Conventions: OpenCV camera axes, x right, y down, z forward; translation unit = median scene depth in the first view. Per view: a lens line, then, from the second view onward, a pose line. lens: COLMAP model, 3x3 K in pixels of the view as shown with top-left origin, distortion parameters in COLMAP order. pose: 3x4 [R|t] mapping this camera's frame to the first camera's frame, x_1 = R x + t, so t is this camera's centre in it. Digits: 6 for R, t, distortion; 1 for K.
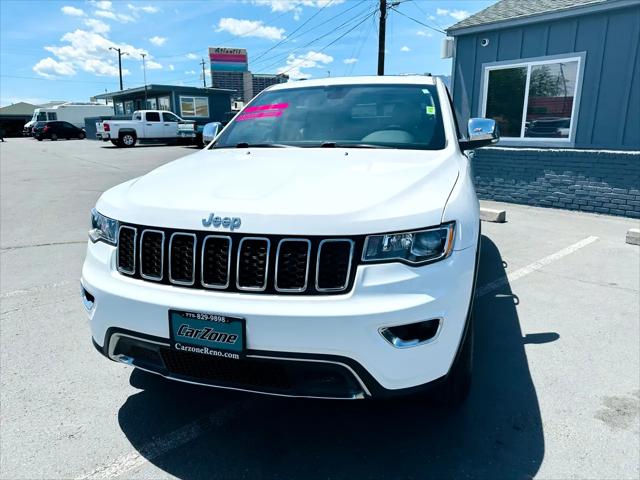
lens RADIAL K [[450.4, 0, 326.2], [0, 450.4, 240.7], [0, 0, 1]] dist [0.044451, -0.047895]
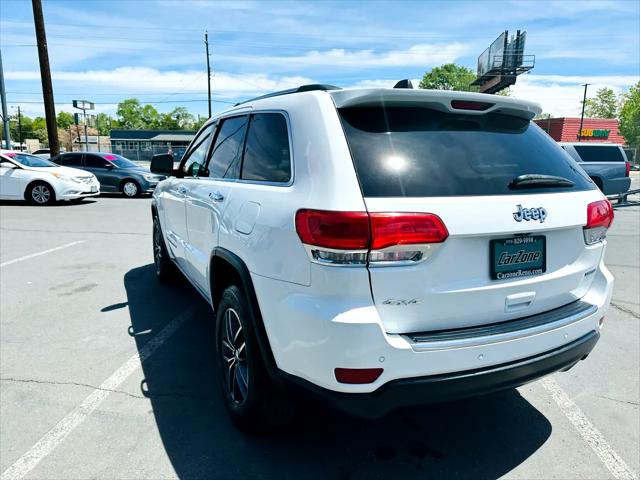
lens RADIAL K [[450.4, 0, 321.5], [0, 450.4, 241.8], [0, 0, 1]] dist [0.044451, -0.047895]
pose [[-0.729385, 0.128257, -0.671973, 0.895677], [-0.180009, 0.911671, 0.369395, -0.587432], [0.659996, 0.390393, -0.641872, 2.174074]]
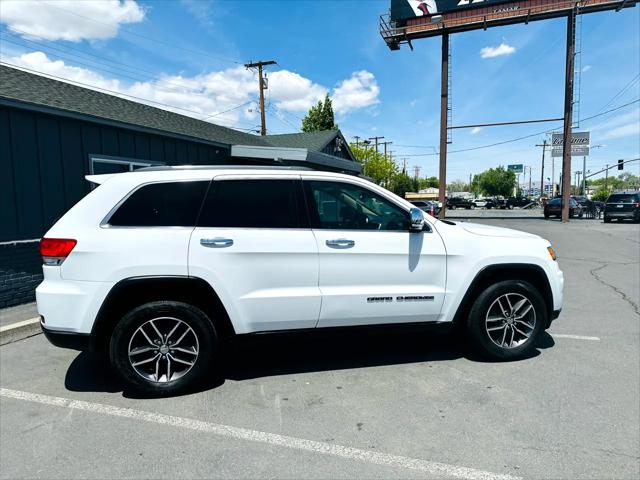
lens RADIAL K [[450.4, 0, 316.9], [0, 450.4, 243.1], [0, 0, 1]] dist [0.044451, -0.047895]
pose [[-0.473598, -0.067072, 0.878184, -1.230029], [0.240672, 0.949291, 0.202295, -0.512899], [-0.847220, 0.307160, -0.433440, 1.902503]]
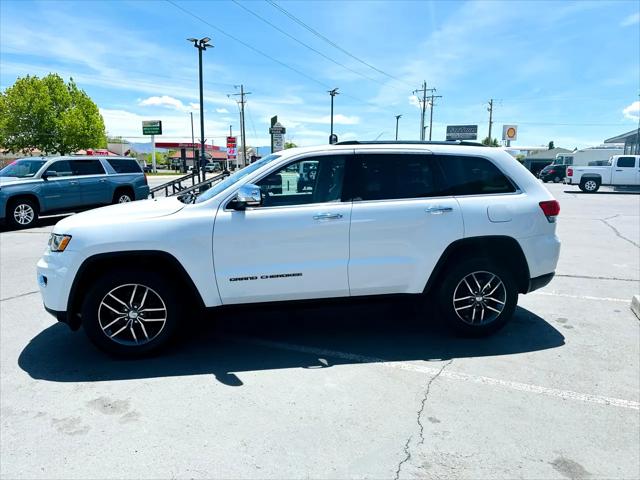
lens RADIAL K [[450.4, 0, 323.2], [0, 450.4, 242.4], [0, 0, 1]] dist [0.044451, -0.047895]
pose [[0.440147, 0.157763, -0.883958, 1.452811], [-0.231263, 0.971150, 0.058173, -0.222705], [0.867634, 0.178822, 0.463933, 0.604741]]
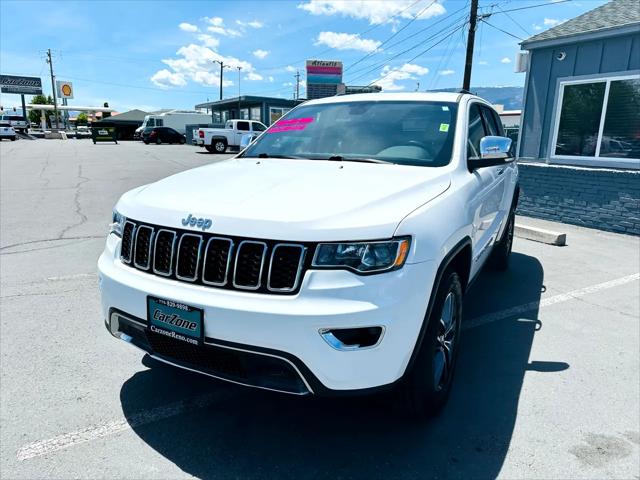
lens RADIAL K [[450.4, 0, 327.0], [0, 450.4, 239.7], [0, 0, 1]] dist [0.044451, -0.047895]
pose [[0.981524, 0.068463, -0.178670, 0.163796], [-0.072879, 0.997174, -0.018261, -0.000657], [0.176915, 0.030944, 0.983740, -0.030587]]
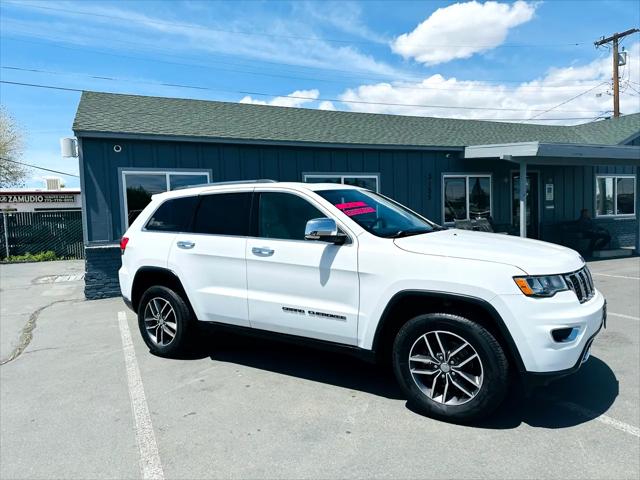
lens RADIAL K [[450.4, 0, 318.2], [0, 450.4, 245.2], [0, 0, 1]] dist [0.044451, -0.047895]
pose [[0.293993, -0.069307, 0.953292, -1.364602], [0.266343, 0.963803, -0.012068, -0.215139], [-0.917949, 0.257450, 0.301811, 0.802796]]
